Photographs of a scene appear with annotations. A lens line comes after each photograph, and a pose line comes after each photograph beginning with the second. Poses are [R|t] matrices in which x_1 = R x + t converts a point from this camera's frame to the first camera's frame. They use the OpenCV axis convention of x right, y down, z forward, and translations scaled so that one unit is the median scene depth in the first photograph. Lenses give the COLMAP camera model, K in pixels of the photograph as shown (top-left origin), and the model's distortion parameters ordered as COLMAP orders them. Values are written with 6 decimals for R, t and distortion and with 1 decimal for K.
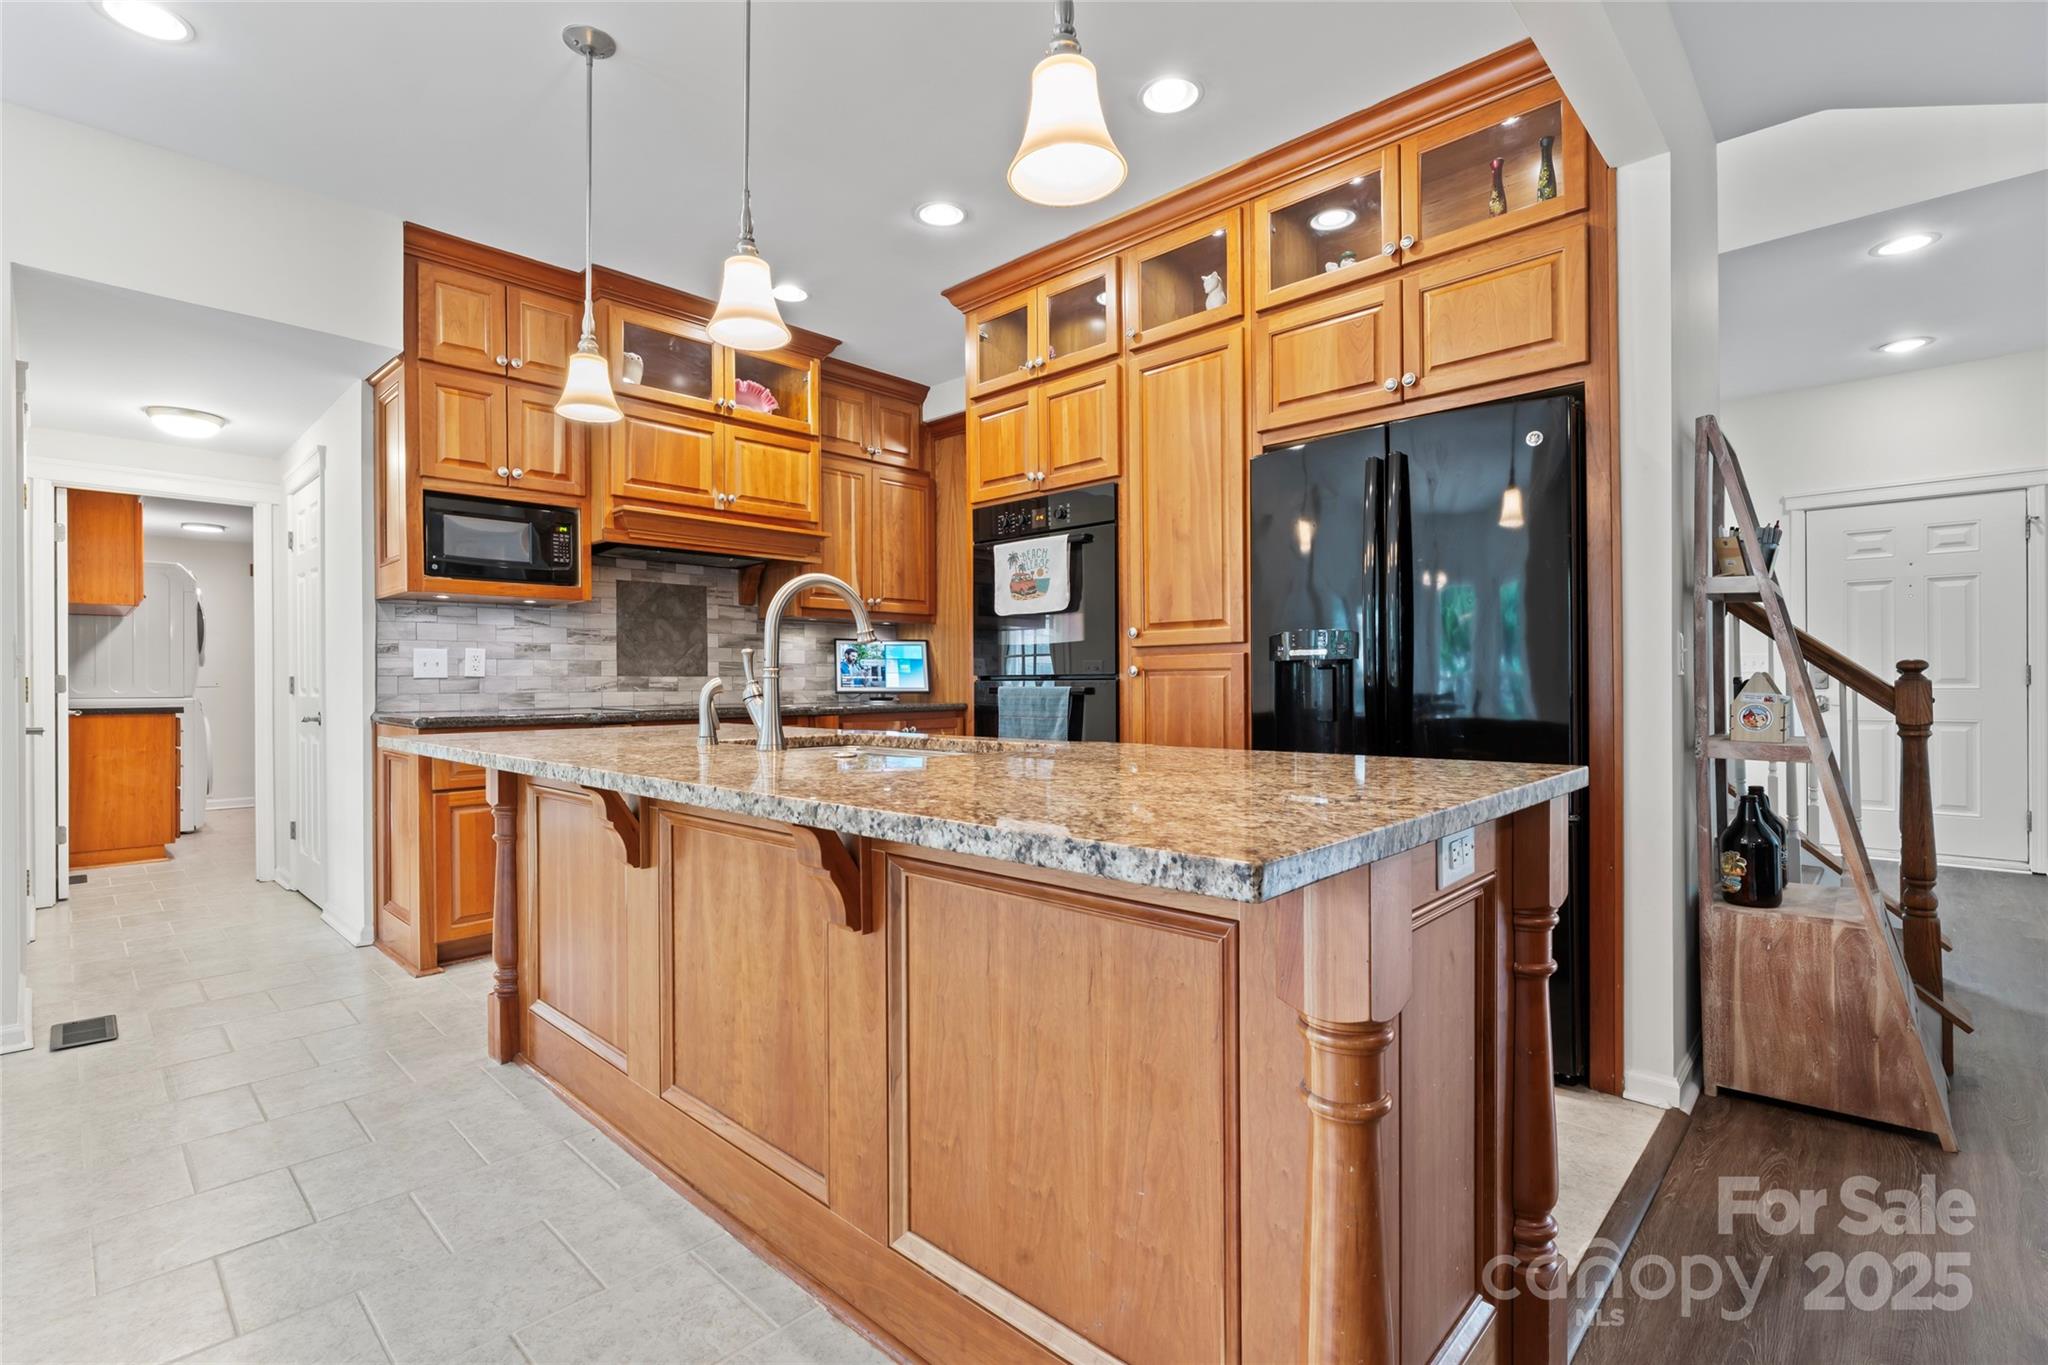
lens RADIAL K [[923.1, 0, 1016.0], [0, 923.1, 685.6], [0, 0, 1]] dist [-0.000686, -0.000609]
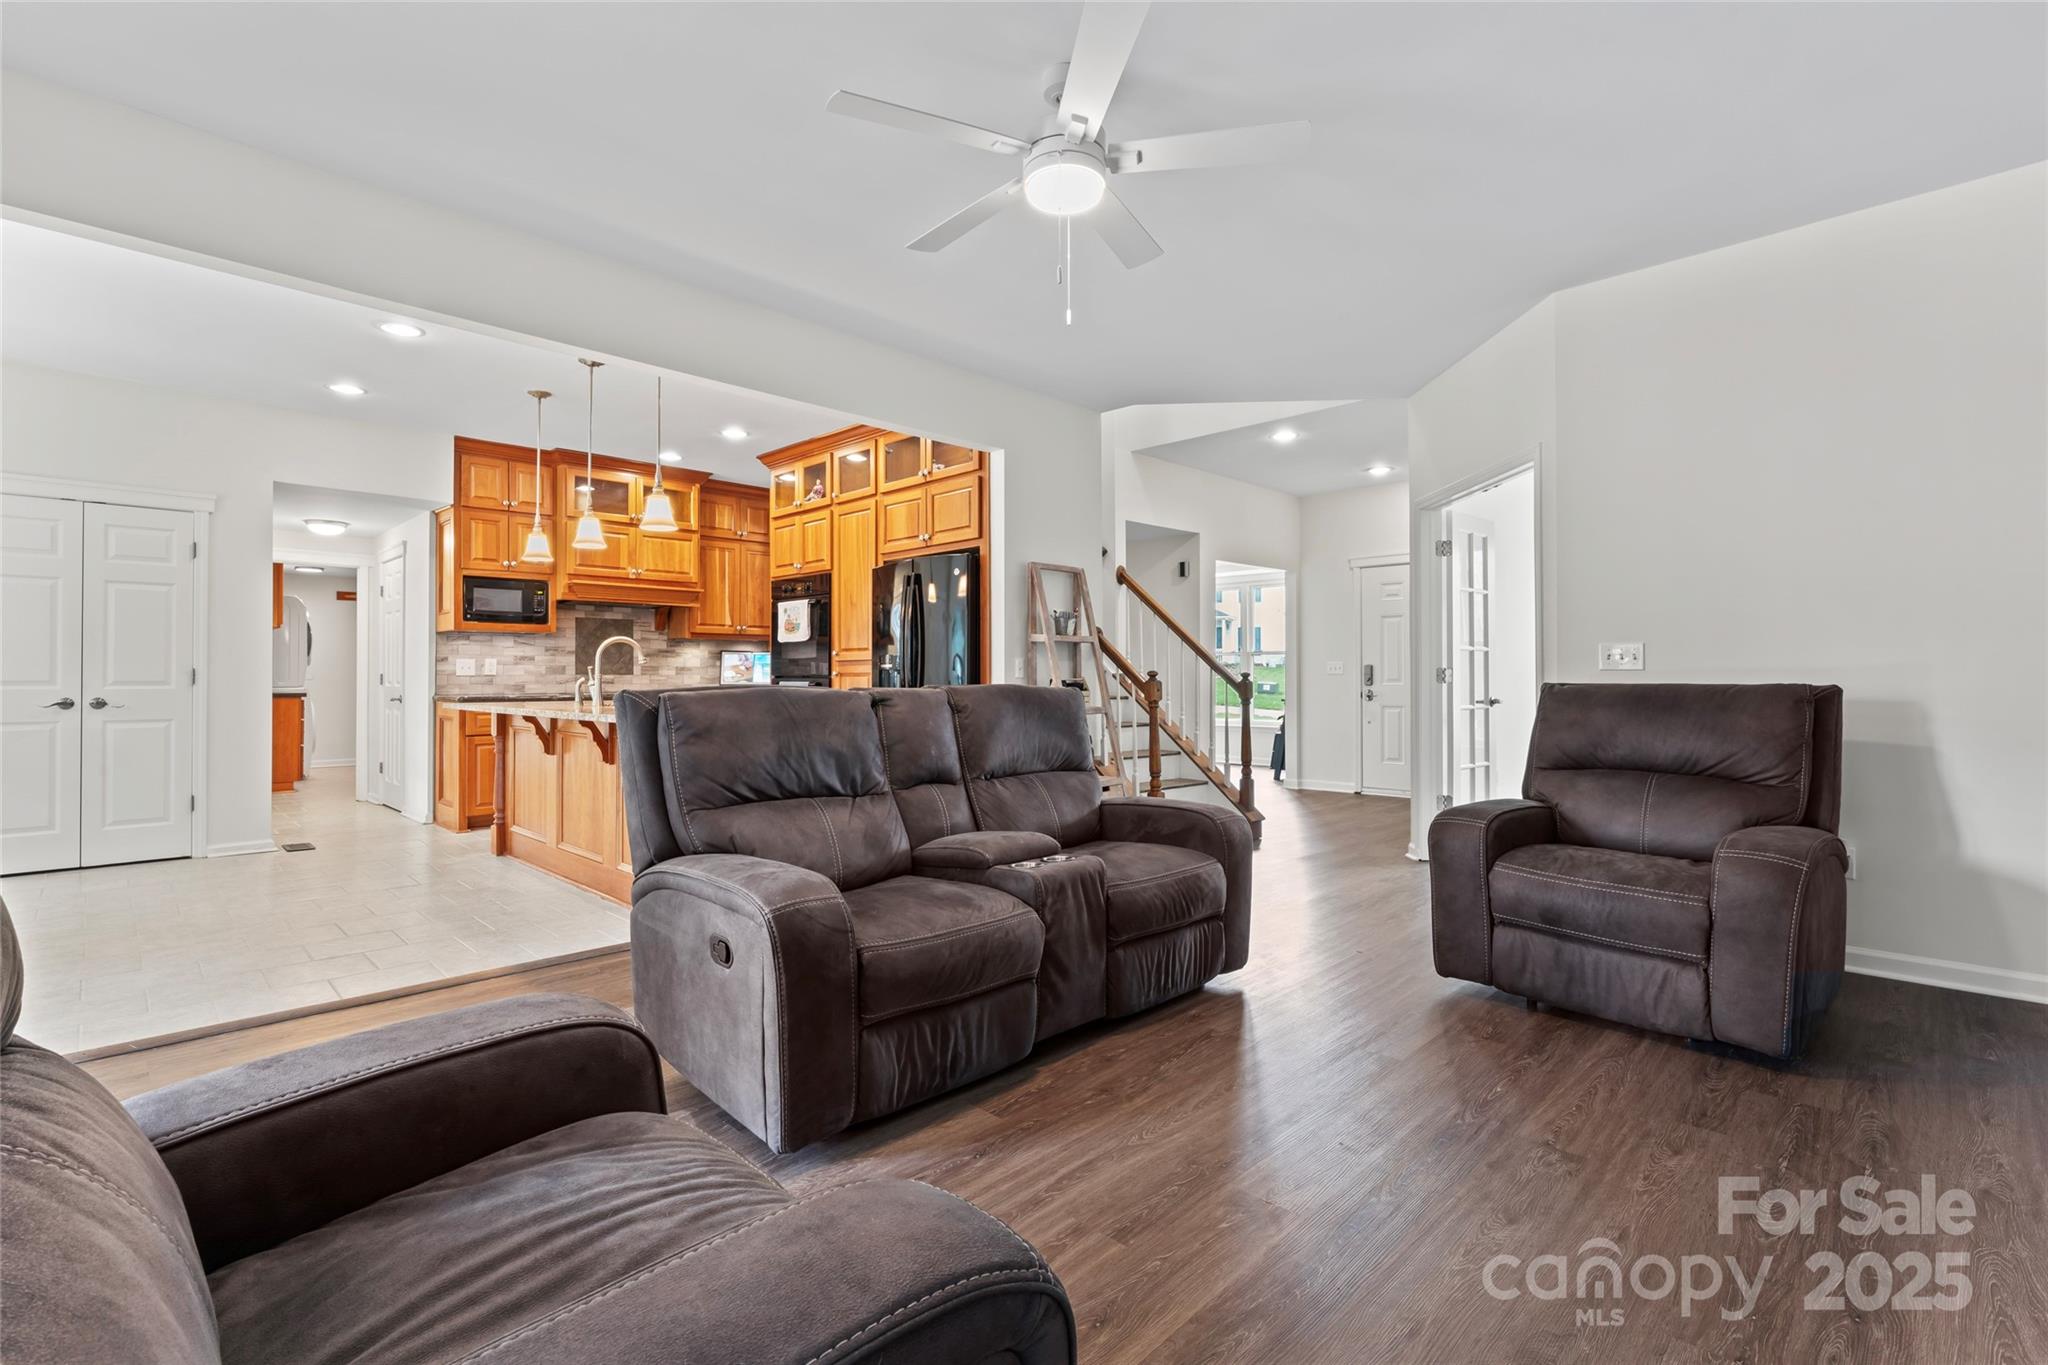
lens RADIAL K [[923.1, 0, 1021.2], [0, 923.1, 673.4], [0, 0, 1]] dist [-0.000686, -0.000609]
pose [[0.999759, 0.005241, -0.021337, 0.486253], [-0.005465, 0.999931, -0.010421, 0.000178], [0.021281, 0.010536, 0.999718, -0.774519]]
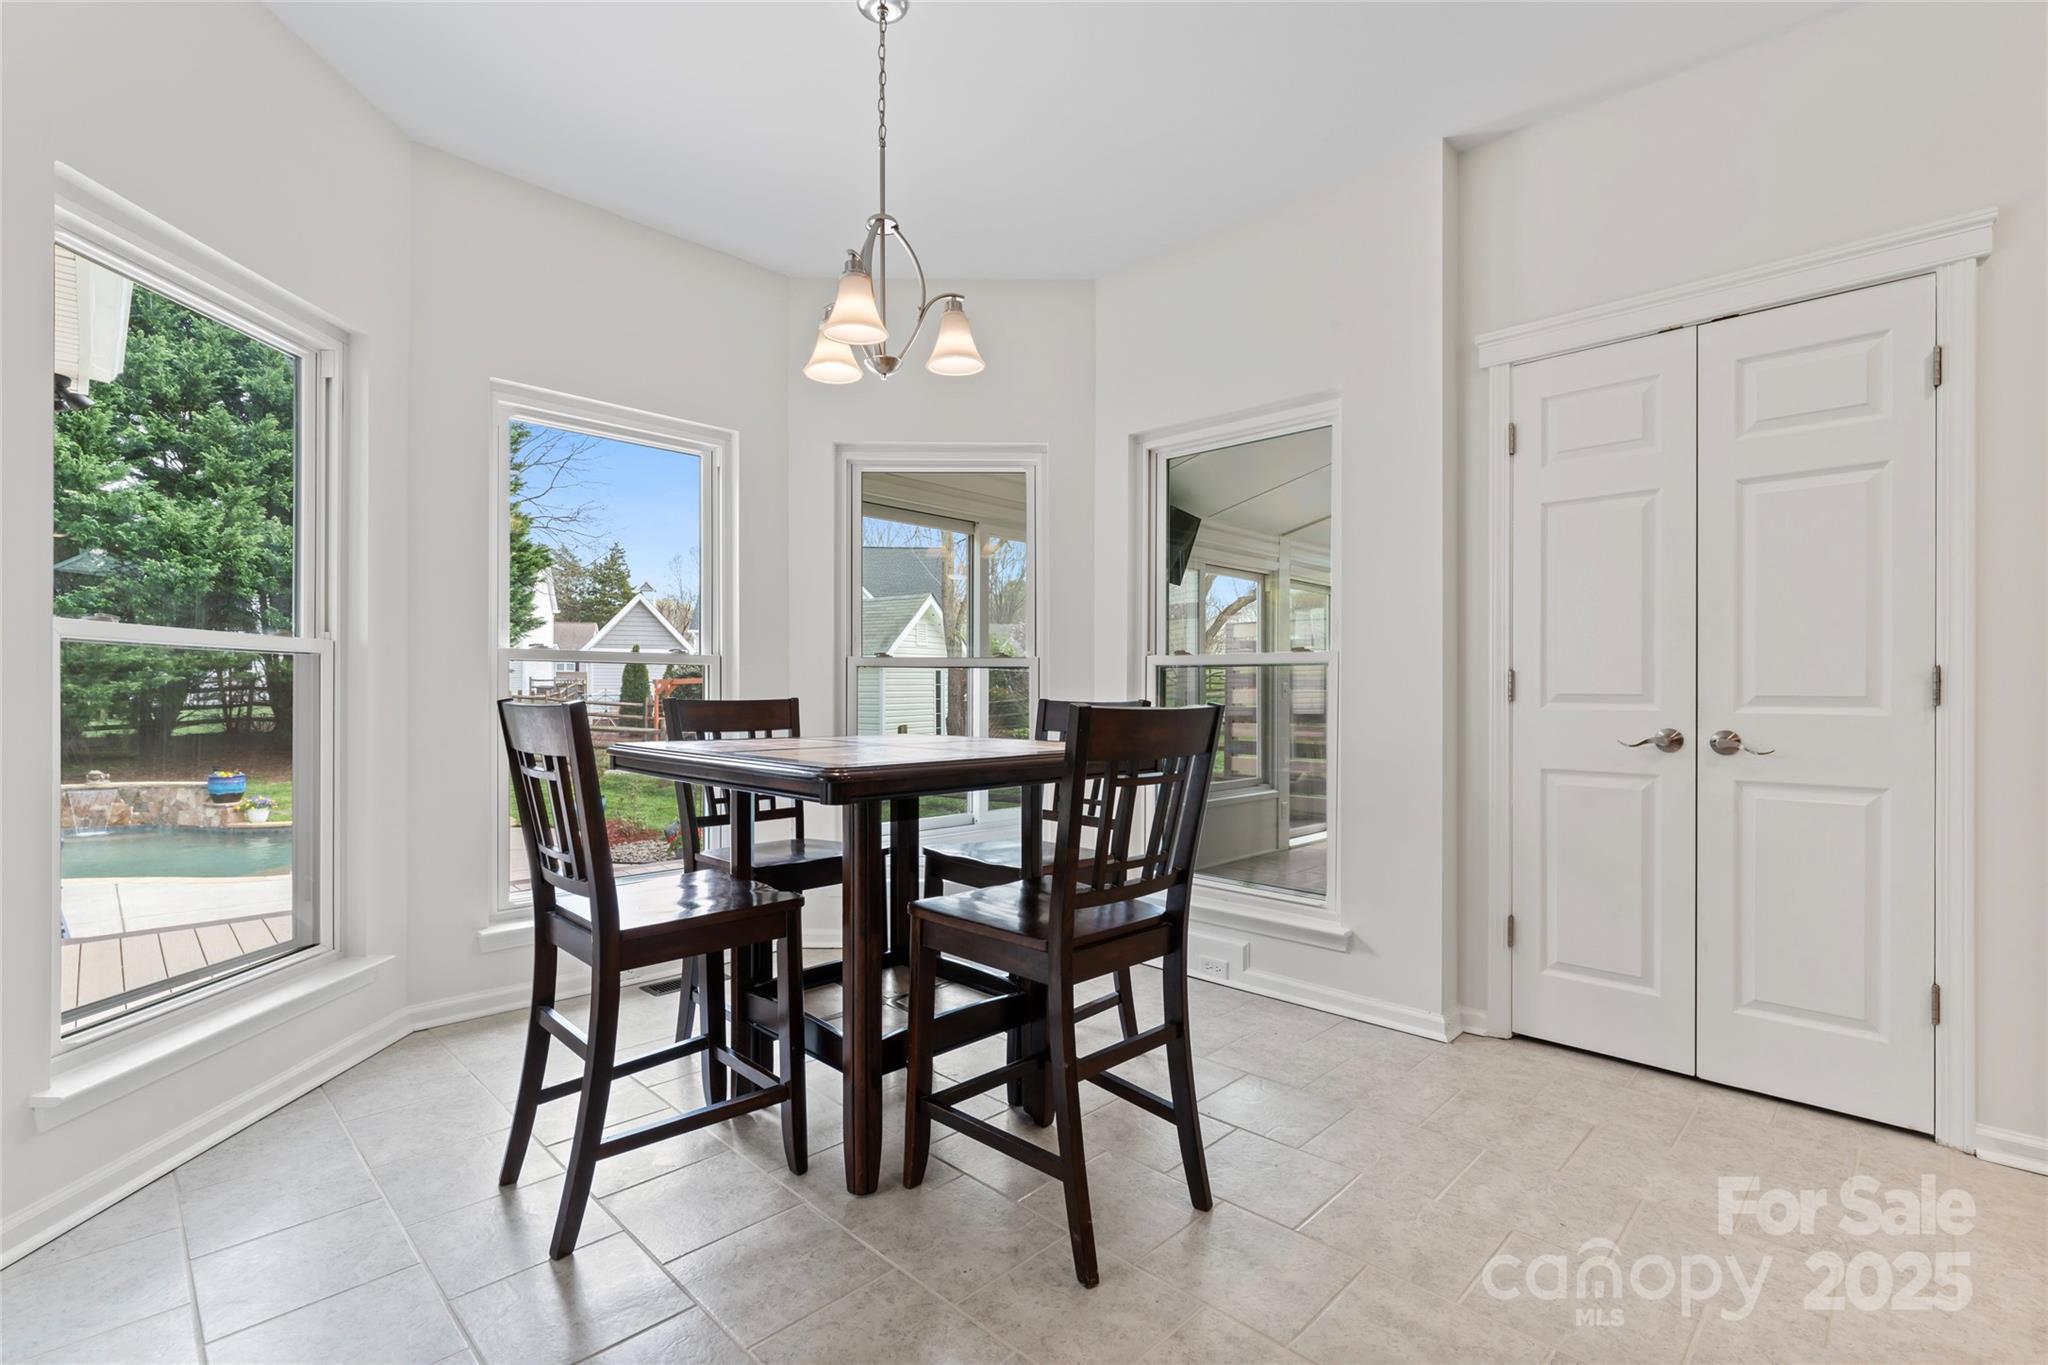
lens RADIAL K [[923.1, 0, 1022.2], [0, 923.1, 688.6], [0, 0, 1]] dist [-0.000686, -0.000609]
pose [[-0.018887, 0.005047, -0.999809, -0.252889], [-0.005329, 0.999973, 0.005149, -0.000998], [0.999807, 0.005425, -0.018859, 0.078767]]
